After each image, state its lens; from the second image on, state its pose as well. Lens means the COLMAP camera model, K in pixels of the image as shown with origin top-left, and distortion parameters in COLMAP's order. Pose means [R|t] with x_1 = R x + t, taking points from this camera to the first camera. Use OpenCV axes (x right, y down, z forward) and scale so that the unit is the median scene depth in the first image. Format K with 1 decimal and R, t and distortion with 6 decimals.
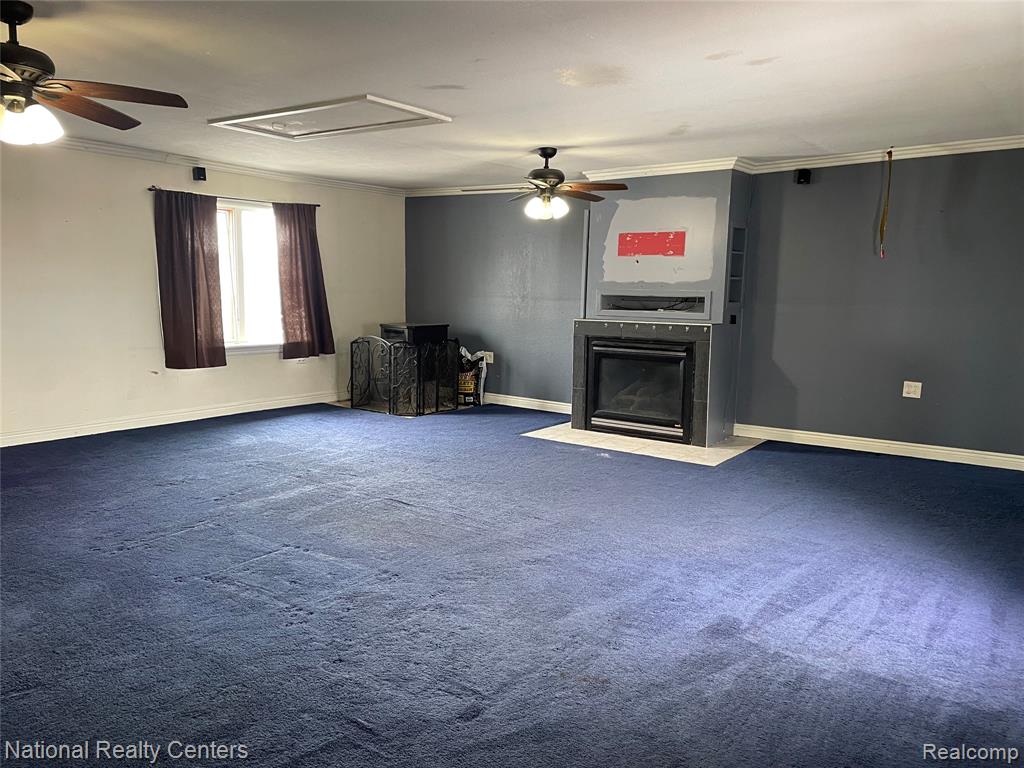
lens RADIAL K [[772.6, 0, 511.5], [0, 772.6, 388.0], [0, 0, 1]] dist [0.090884, -0.102451]
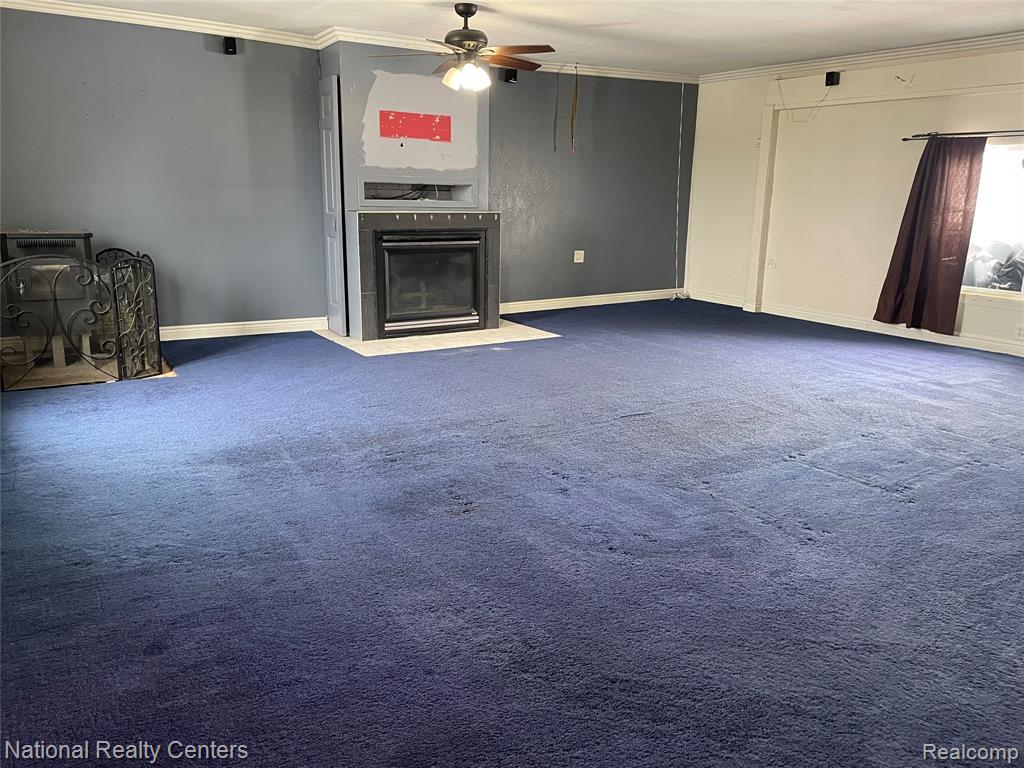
lens RADIAL K [[772.6, 0, 512.6], [0, 772.6, 382.1], [0, 0, 1]] dist [0.090884, -0.102451]
pose [[0.344077, -0.229186, 0.910541, -0.708640], [0.116202, 0.972691, 0.200919, -0.061729], [-0.931723, 0.036675, 0.361313, 0.569542]]
